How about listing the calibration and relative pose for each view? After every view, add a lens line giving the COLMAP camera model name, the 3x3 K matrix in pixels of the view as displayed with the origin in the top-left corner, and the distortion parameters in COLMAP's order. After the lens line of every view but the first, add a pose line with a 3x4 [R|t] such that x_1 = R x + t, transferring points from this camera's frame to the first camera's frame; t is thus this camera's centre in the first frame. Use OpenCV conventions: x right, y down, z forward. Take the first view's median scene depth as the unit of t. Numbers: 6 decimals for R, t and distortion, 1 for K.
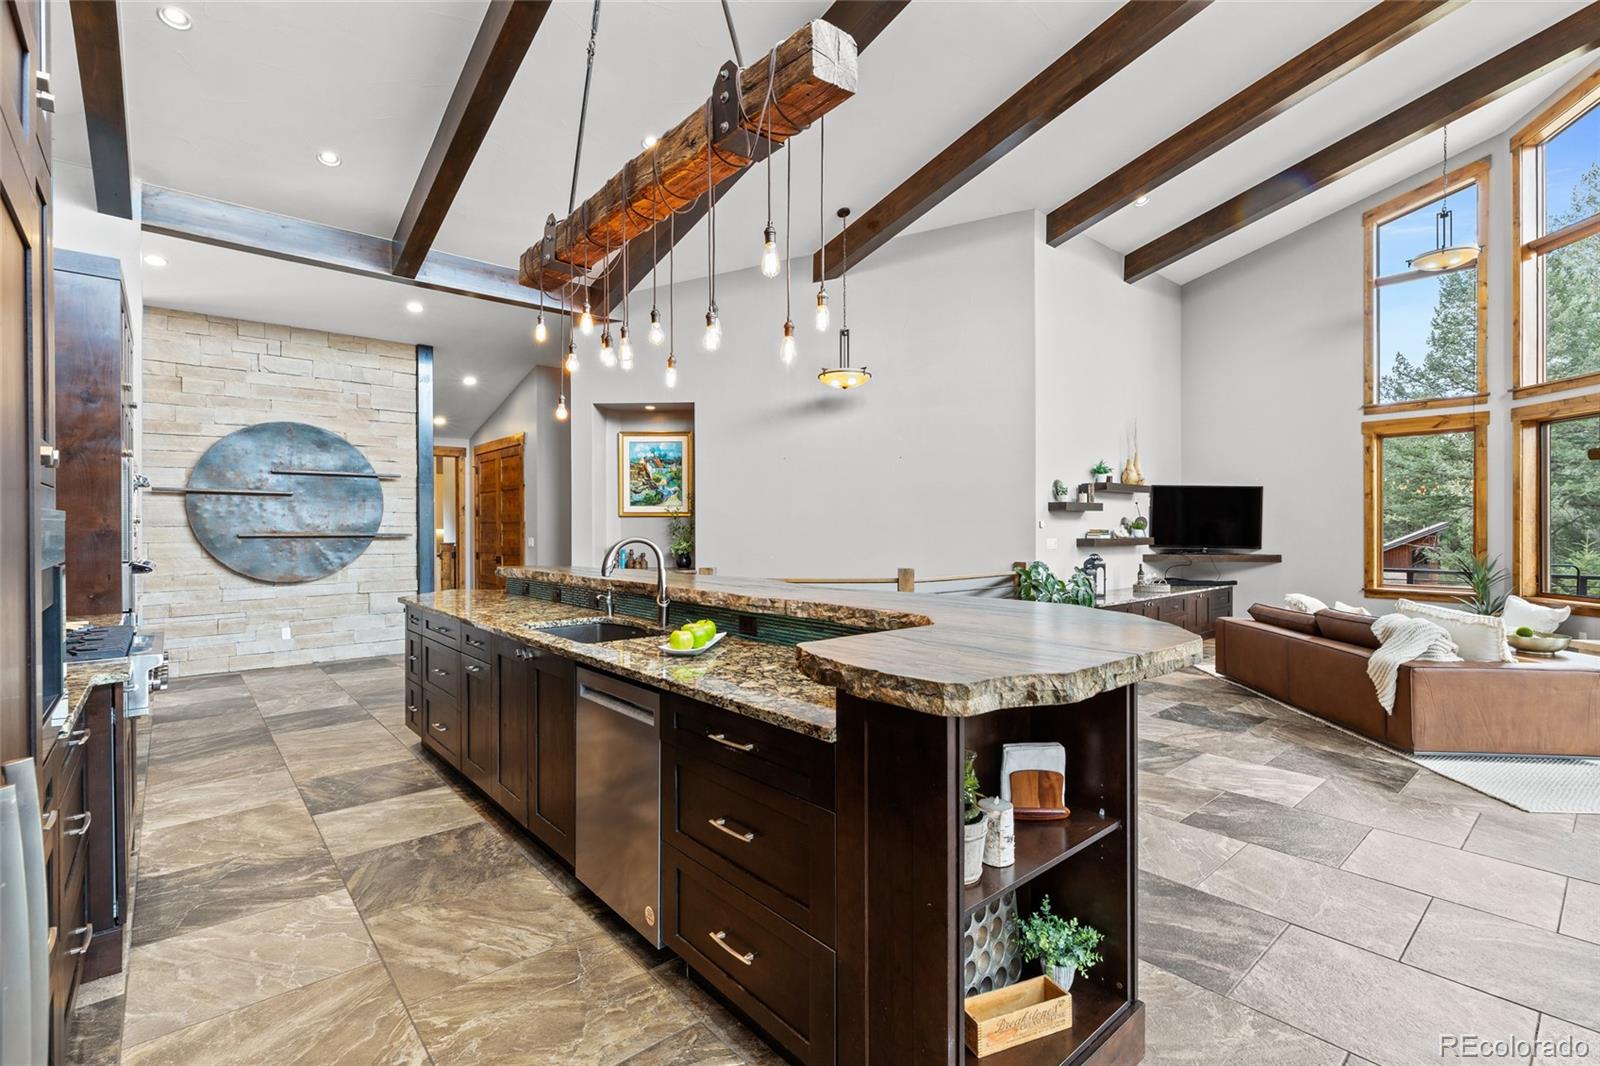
lens RADIAL K [[723.0, 0, 791.2], [0, 723.0, 529.6], [0, 0, 1]] dist [0.001373, 0.000630]
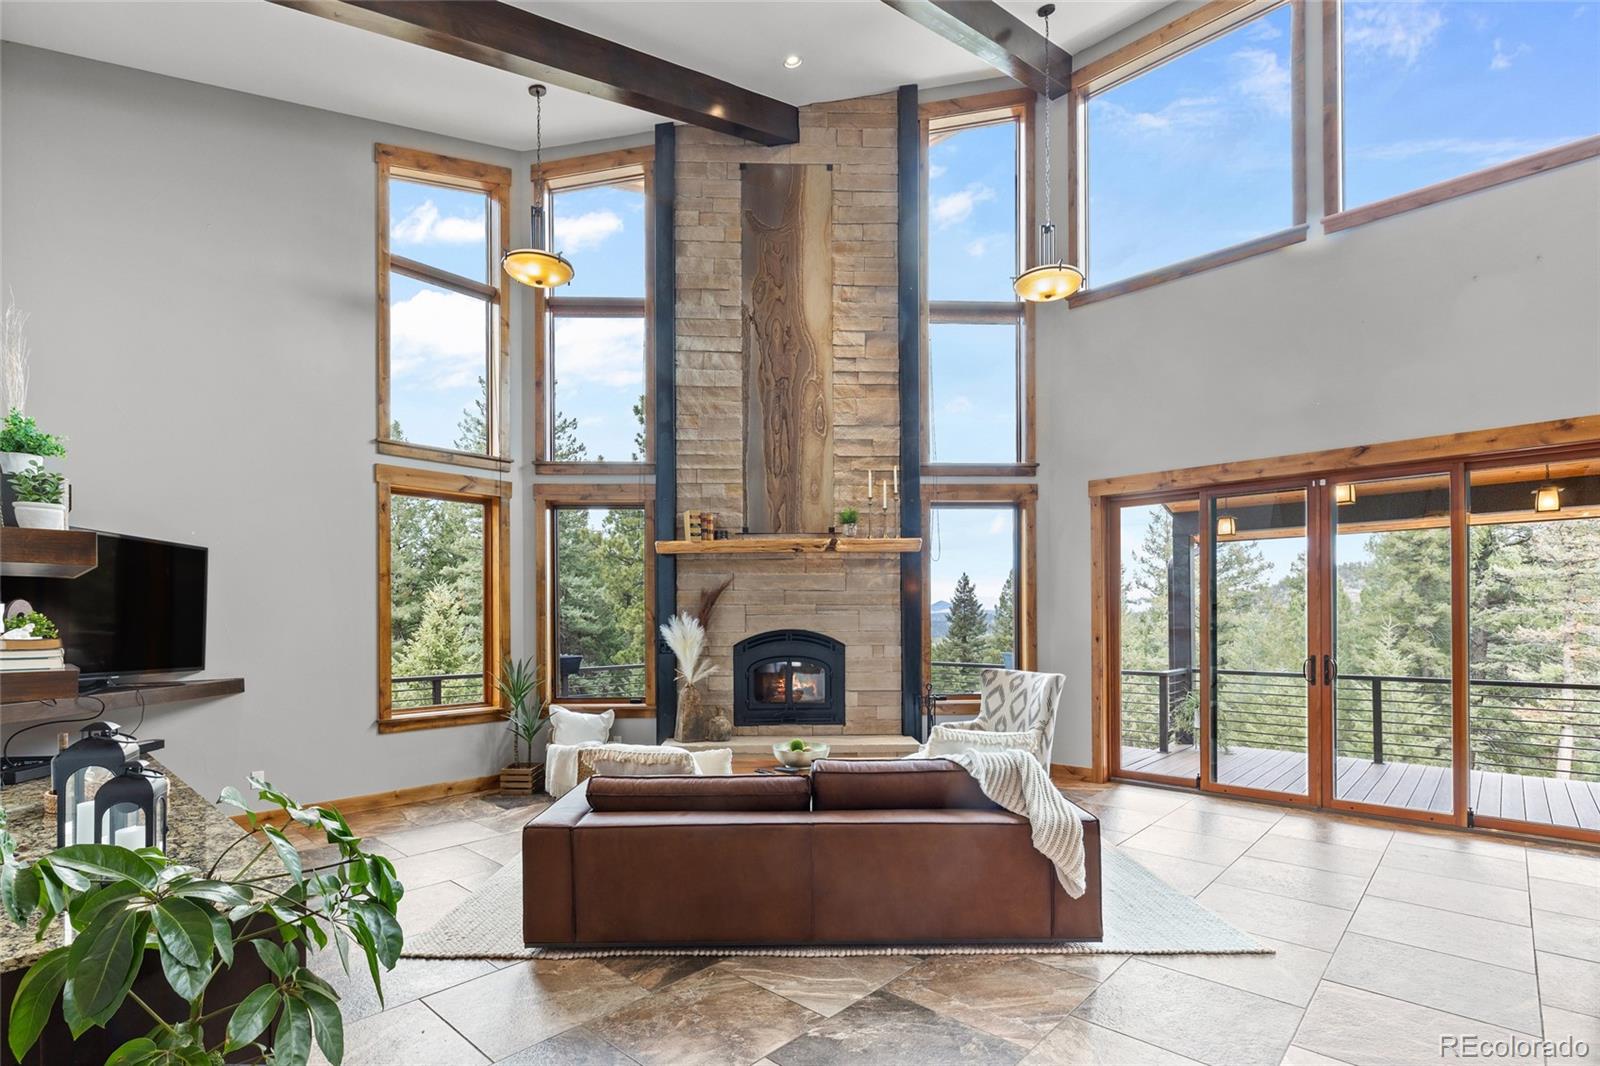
lens RADIAL K [[723.0, 0, 832.7], [0, 723.0, 614.9], [0, 0, 1]] dist [0.001373, 0.000630]
pose [[-0.101294, 0.007723, 0.994827, 0.110006], [0.009417, 0.999933, -0.006804, -0.004845], [-0.994812, 0.008679, -0.101360, 0.691576]]
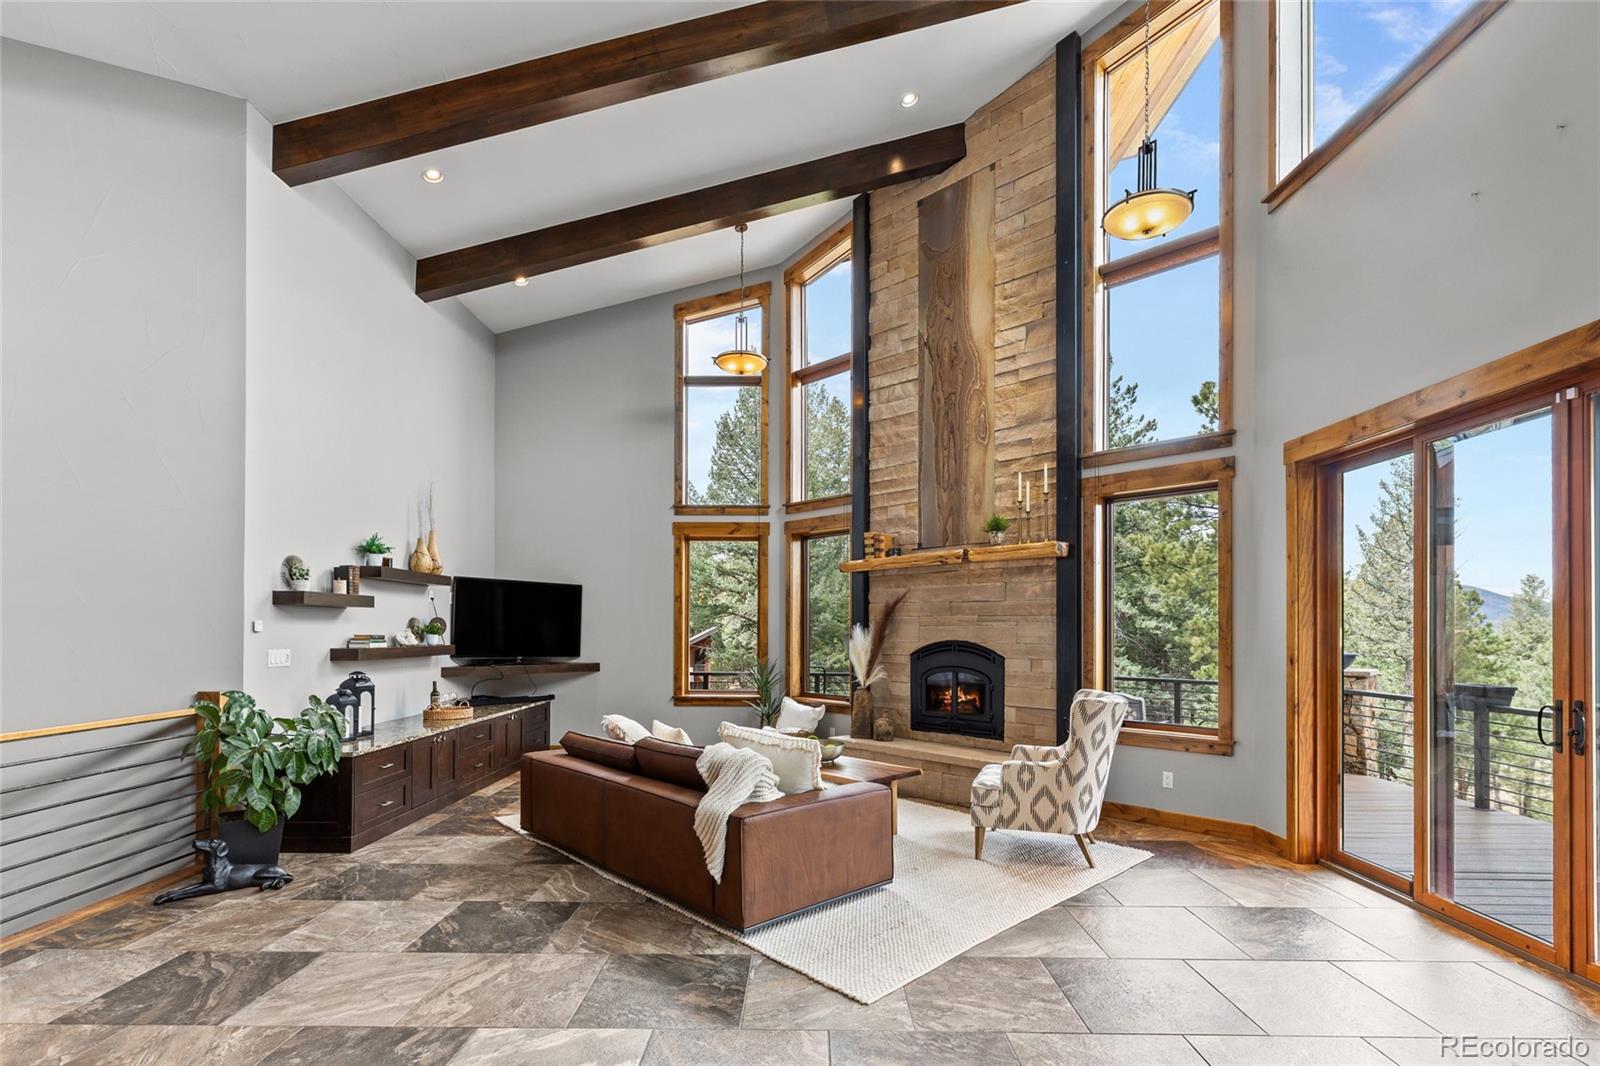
lens RADIAL K [[723.0, 0, 807.3], [0, 723.0, 622.2], [0, 0, 1]] dist [0.001373, 0.000630]
pose [[0.644388, 0.011900, 0.764606, 0.183221], [-0.001557, 0.999897, -0.014250, -0.002998], [-0.764697, 0.007992, 0.644340, 0.263213]]
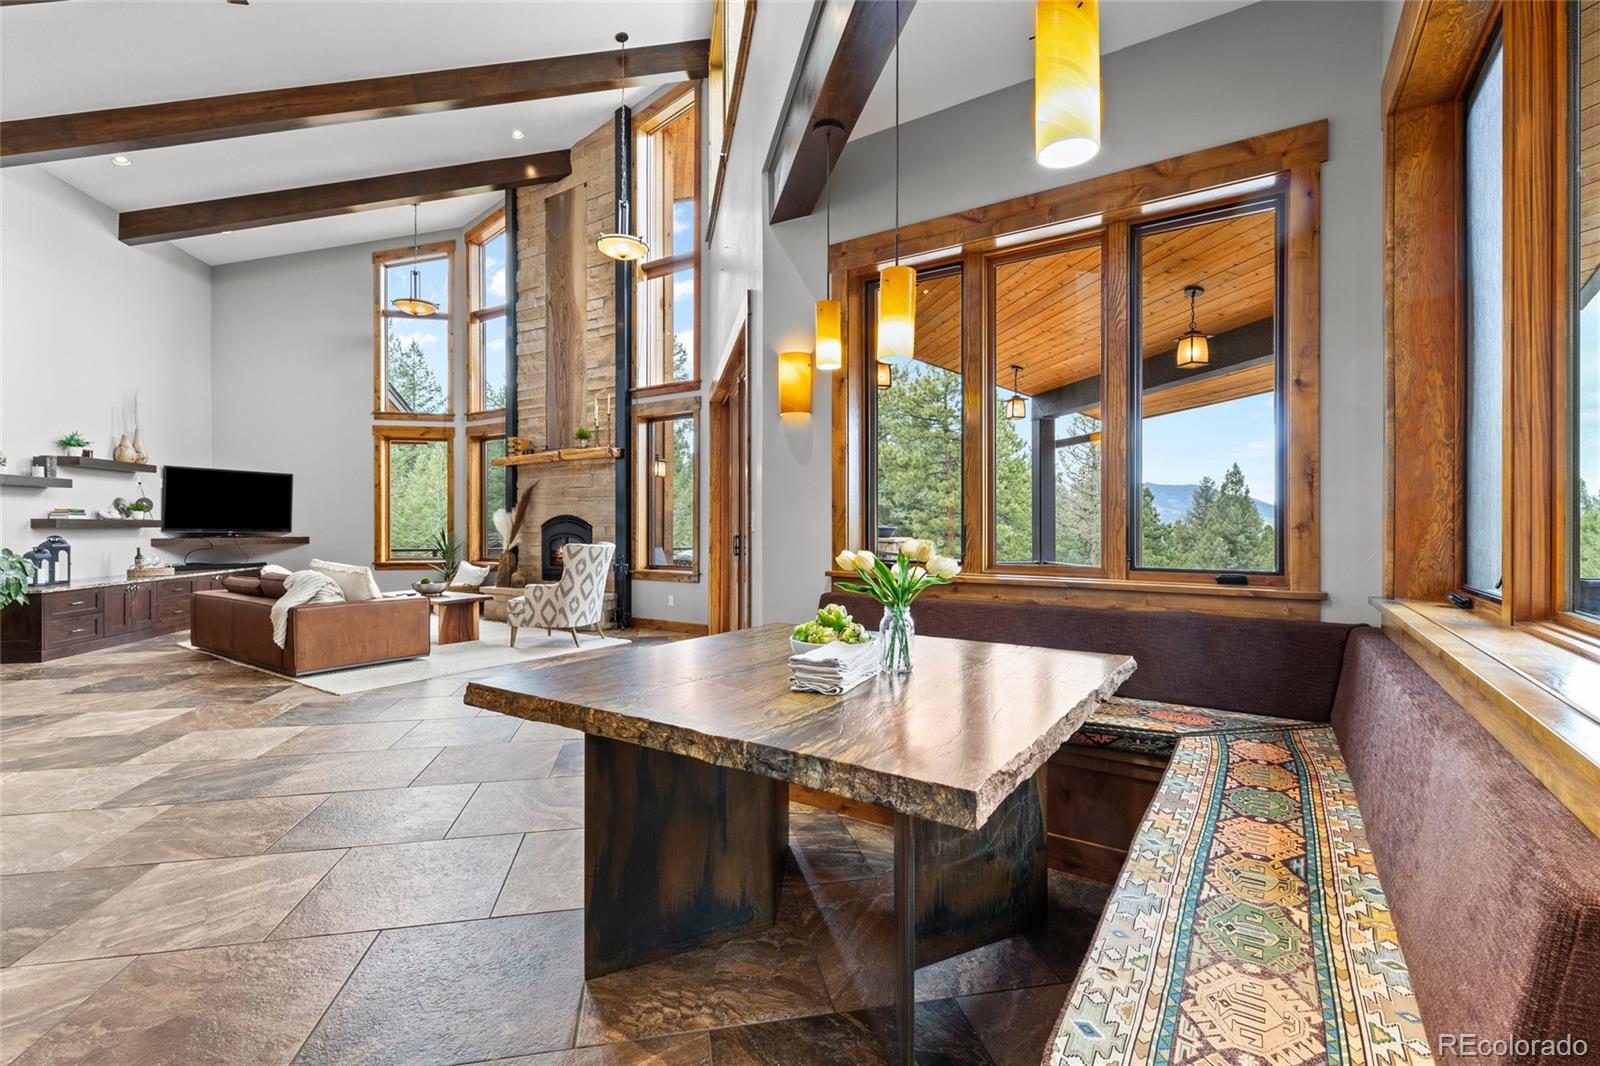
lens RADIAL K [[723.0, 0, 834.4], [0, 723.0, 527.4], [0, 0, 1]] dist [0.001373, 0.000630]
pose [[0.485816, 0.002983, 0.874056, 0.112990], [0.002898, 0.999983, -0.005024, 0.031855], [-0.874056, 0.004974, 0.485799, -0.269907]]
